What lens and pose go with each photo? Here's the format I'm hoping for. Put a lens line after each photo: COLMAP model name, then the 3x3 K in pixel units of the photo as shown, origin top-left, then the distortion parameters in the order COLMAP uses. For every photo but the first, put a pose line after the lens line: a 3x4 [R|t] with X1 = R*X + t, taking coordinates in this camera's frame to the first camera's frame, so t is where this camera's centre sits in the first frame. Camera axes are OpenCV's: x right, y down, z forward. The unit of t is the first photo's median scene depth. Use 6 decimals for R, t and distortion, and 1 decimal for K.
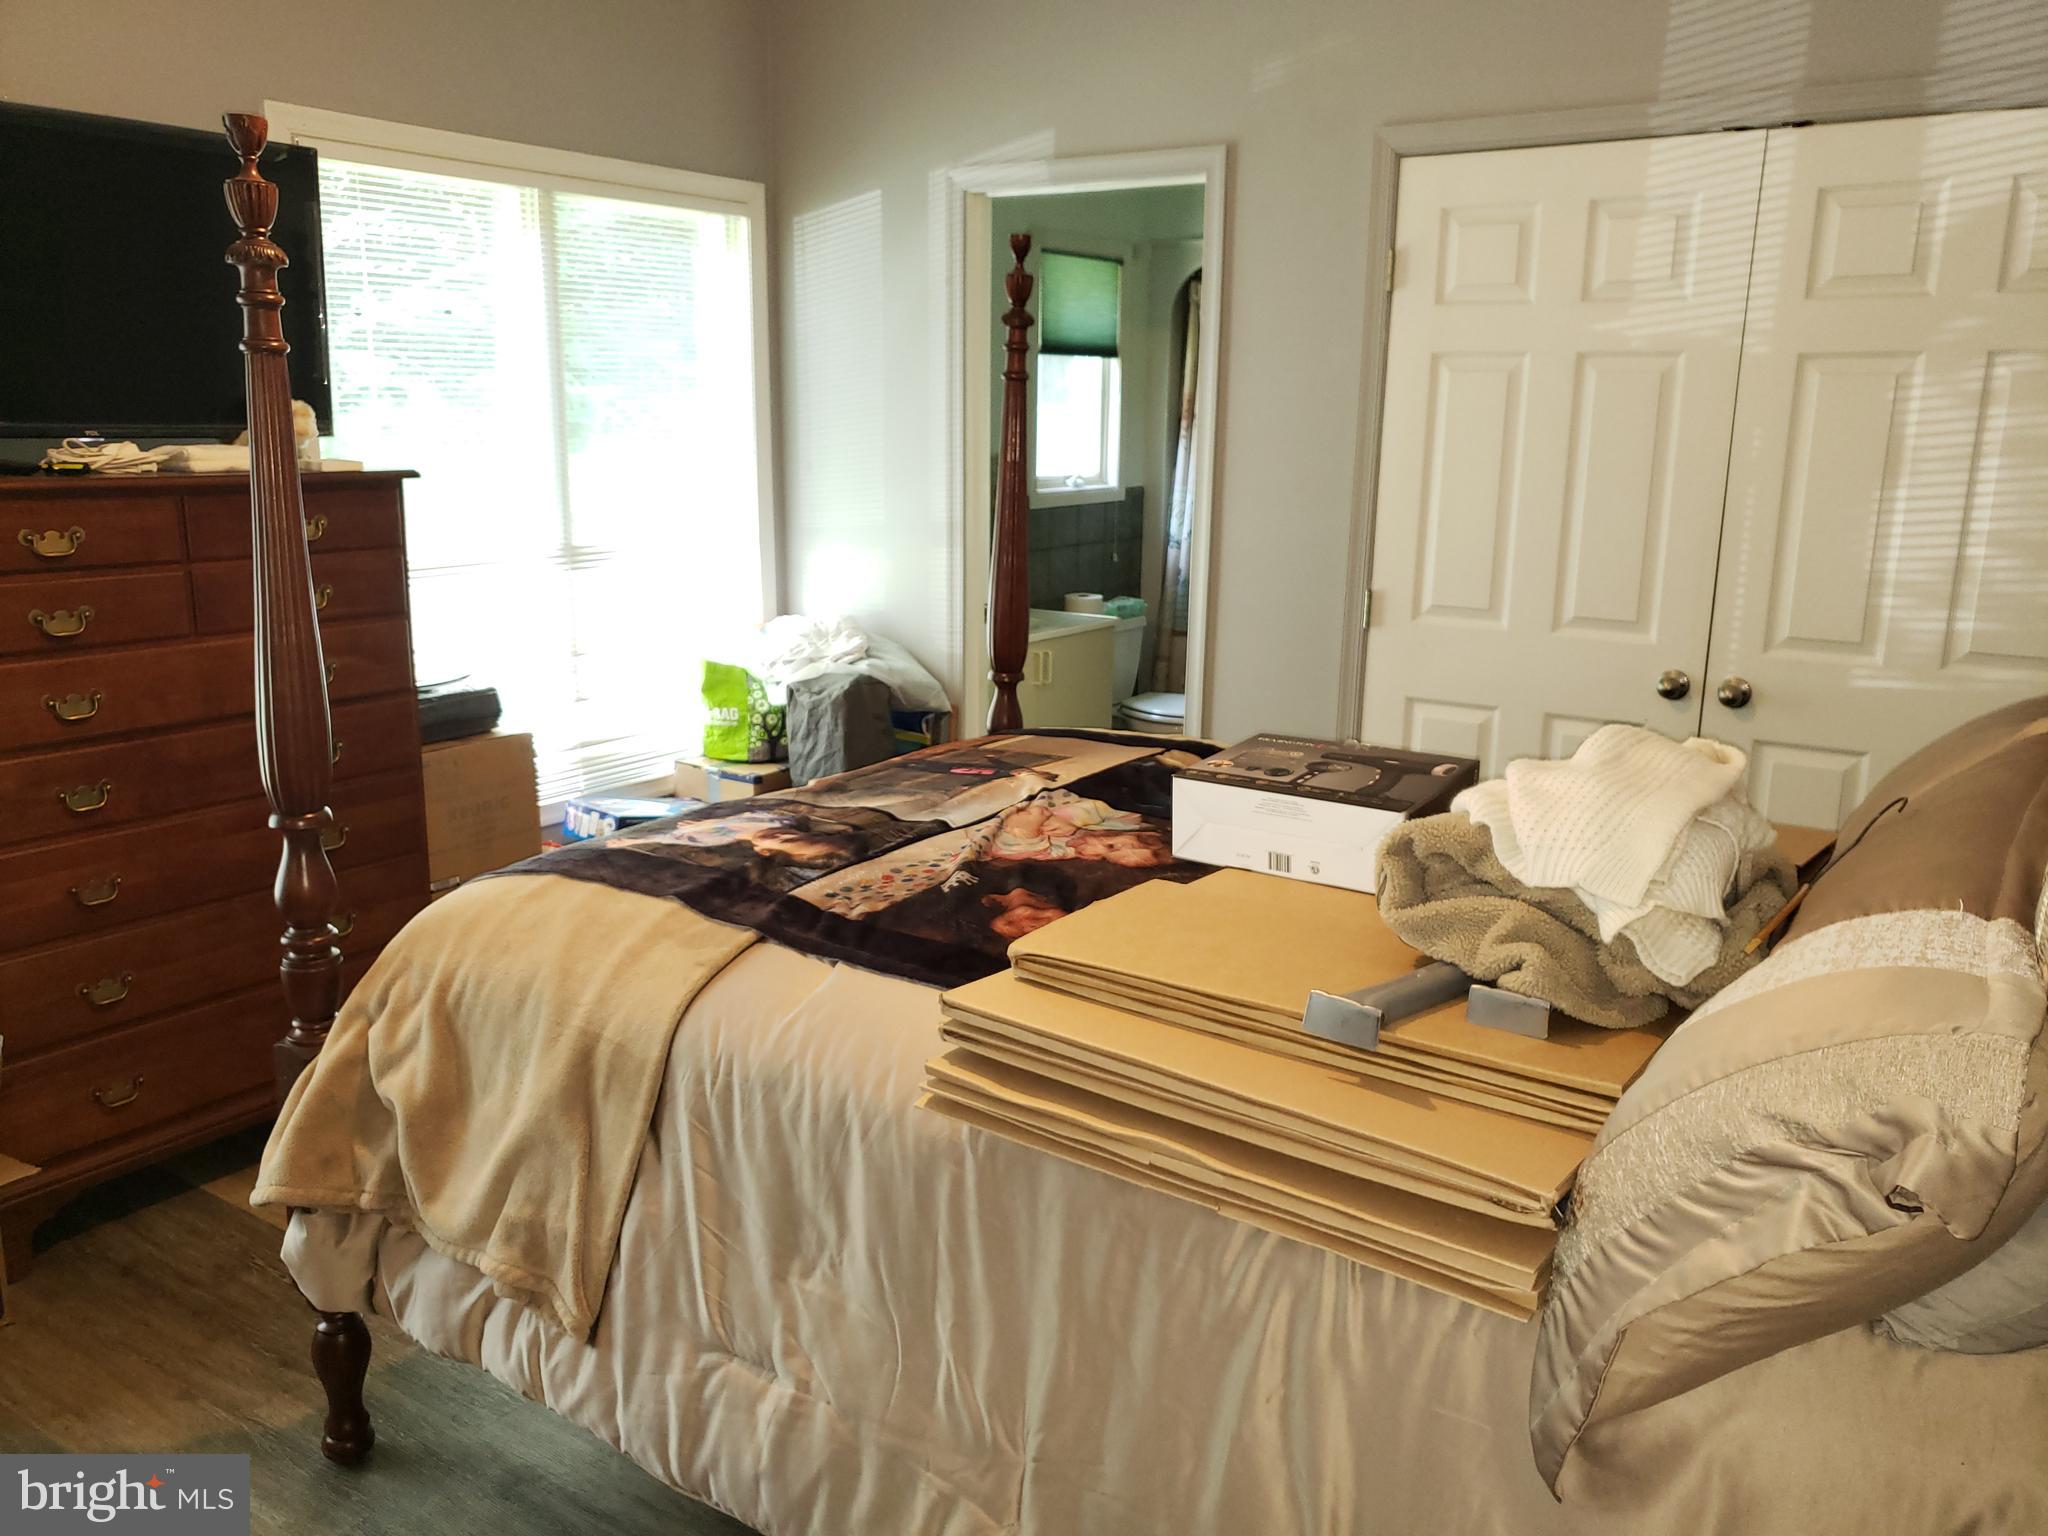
lens RADIAL K [[1591.6, 0, 1023.4], [0, 1591.6, 767.2], [0, 0, 1]] dist [0.012770, 0.015980]
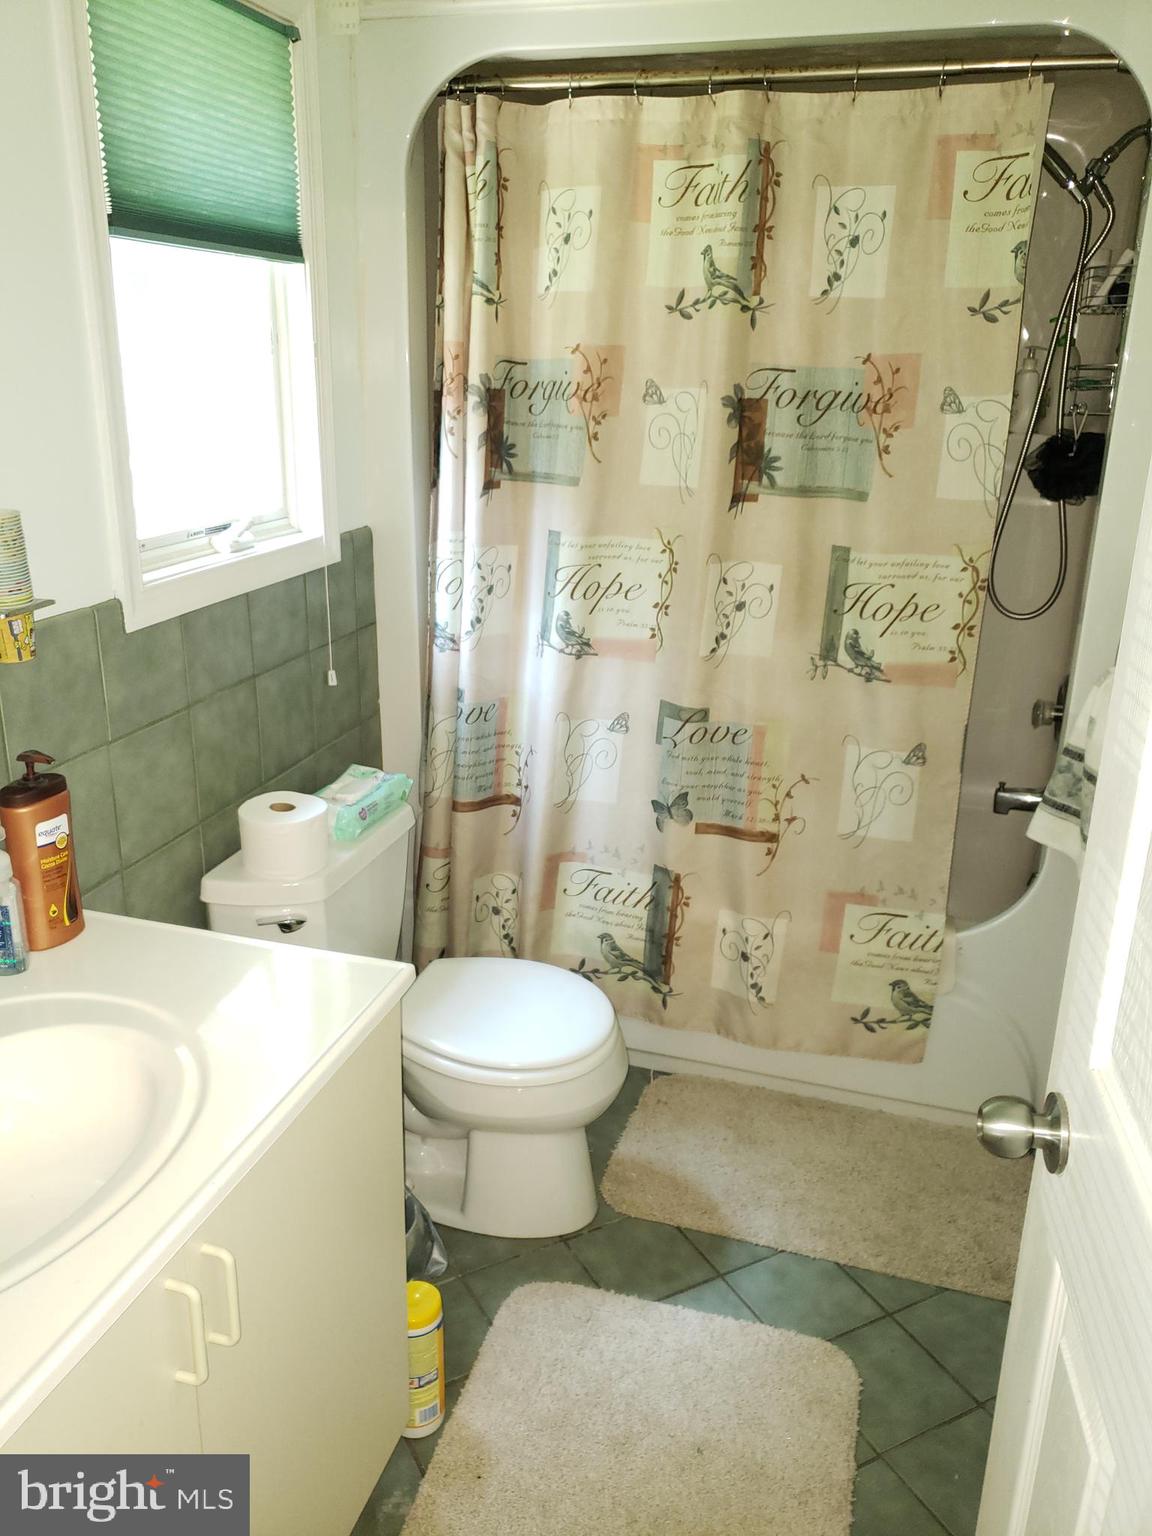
lens RADIAL K [[1193.7, 0, 574.7], [0, 1193.7, 761.0], [0, 0, 1]] dist [0.012770, 0.015980]
pose [[0.954109, -0.093388, 0.284526, 0.021205], [0.061508, 0.990986, 0.119008, -0.145694], [-0.293075, -0.096046, 0.951253, 0.617755]]
